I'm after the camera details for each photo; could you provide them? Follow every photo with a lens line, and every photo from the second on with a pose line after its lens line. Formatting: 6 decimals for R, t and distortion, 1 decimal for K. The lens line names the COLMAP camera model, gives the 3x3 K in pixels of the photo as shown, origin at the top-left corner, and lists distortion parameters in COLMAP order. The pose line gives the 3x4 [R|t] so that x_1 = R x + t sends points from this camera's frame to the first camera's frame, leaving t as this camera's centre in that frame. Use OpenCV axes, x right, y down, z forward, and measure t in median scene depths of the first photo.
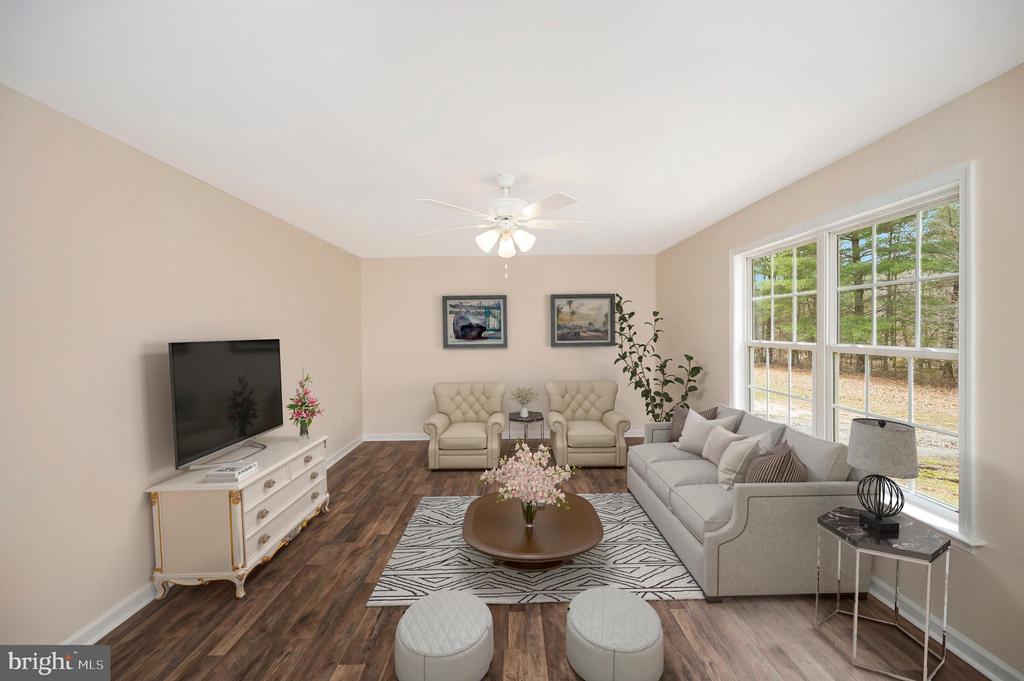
lens RADIAL K [[425.3, 0, 512.4], [0, 425.3, 341.4], [0, 0, 1]] dist [0.001123, 0.000101]
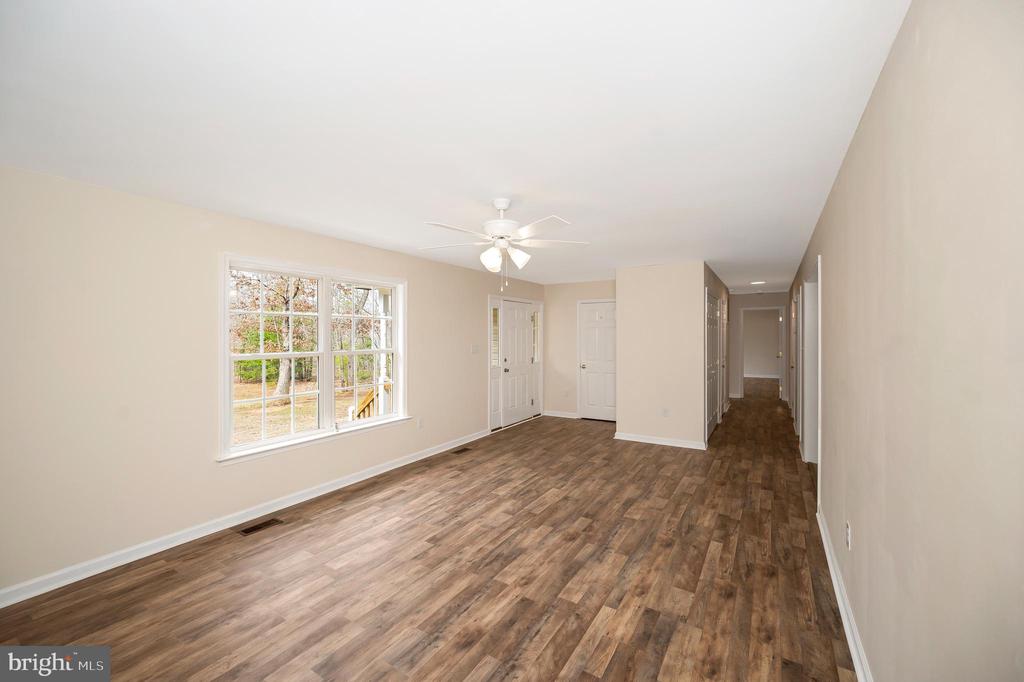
lens RADIAL K [[416.2, 0, 509.7], [0, 416.2, 338.4], [0, 0, 1]] dist [-0.000046, -0.000002]
pose [[-0.848401, 0.009547, 0.529268, -0.611003], [0.026364, 0.999359, 0.024234, -0.057860], [-0.528698, 0.034514, -0.848108, 1.899206]]
